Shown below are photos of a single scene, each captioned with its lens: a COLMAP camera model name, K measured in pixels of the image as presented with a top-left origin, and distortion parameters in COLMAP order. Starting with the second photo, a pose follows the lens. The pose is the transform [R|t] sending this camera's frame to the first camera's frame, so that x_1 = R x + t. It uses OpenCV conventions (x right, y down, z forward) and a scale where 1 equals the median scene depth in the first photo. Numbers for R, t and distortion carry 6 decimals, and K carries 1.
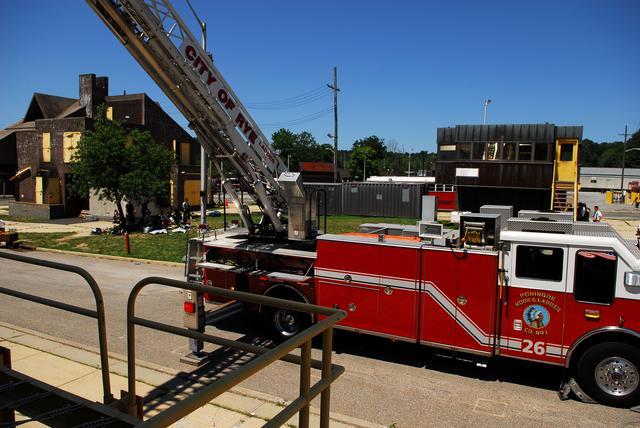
lens RADIAL K [[473.7, 0, 320.5], [0, 473.7, 218.1], [0, 0, 1]] dist [-0.025618, -0.030080]
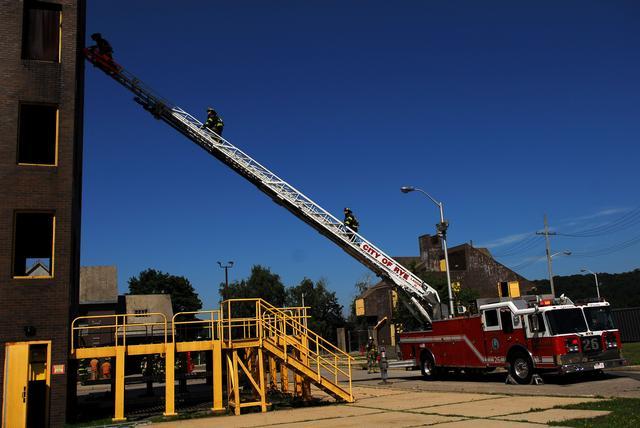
lens RADIAL K [[591.8, 0, 323.2], [0, 591.8, 216.1], [0, 0, 1]] dist [0.007308, 0.000000]
pose [[0.734391, -0.203889, -0.647379, 1.548382], [0.017494, 0.959183, -0.282245, 0.354493], [0.678501, 0.195953, 0.707982, -1.339990]]
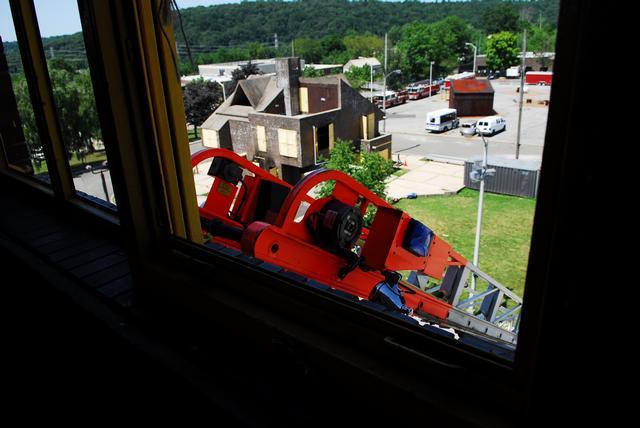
lens RADIAL K [[473.7, 0, 323.3], [0, 473.7, 211.5], [0, 0, 1]] dist [-0.025618, -0.030080]
pose [[0.976393, 0.014944, -0.215483, -0.838834], [0.043797, 0.963184, 0.265251, -1.235603], [0.211514, -0.268427, 0.939792, -0.419117]]
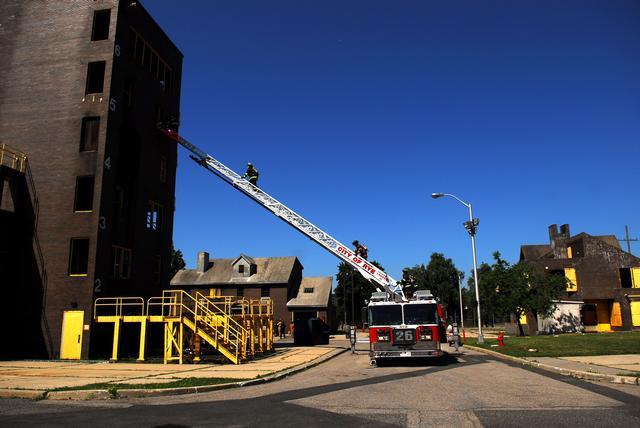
lens RADIAL K [[473.7, 0, 318.0], [0, 473.7, 214.8], [0, 0, 1]] dist [-0.025618, -0.030080]
pose [[0.323689, -0.224914, -0.919042, 2.592888], [-0.065927, 0.963613, -0.259042, 0.263474], [0.943864, 0.144439, 0.297083, -0.140838]]
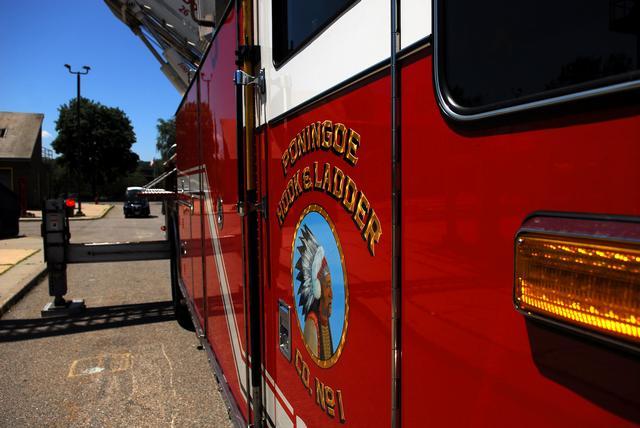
lens RADIAL K [[473.7, 0, 320.2], [0, 473.7, 212.4], [0, 0, 1]] dist [-0.025618, -0.030080]
pose [[0.762477, 0.022637, -0.646619, 0.509931], [-0.051554, 0.998336, -0.025841, 0.172093], [0.644958, 0.053039, 0.762375, 0.792895]]
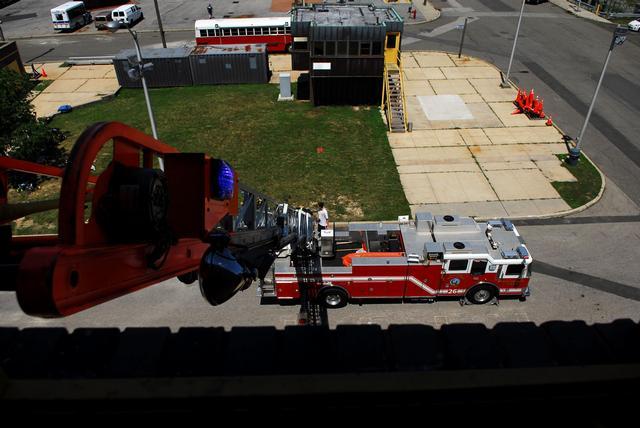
lens RADIAL K [[473.7, 0, 320.9], [0, 473.7, 217.3], [0, 0, 1]] dist [-0.025618, -0.030080]
pose [[0.876171, -0.295835, 0.380533, -0.877861], [0.066619, 0.856237, 0.512269, -1.235374], [-0.477374, -0.423485, 0.769919, -0.362500]]
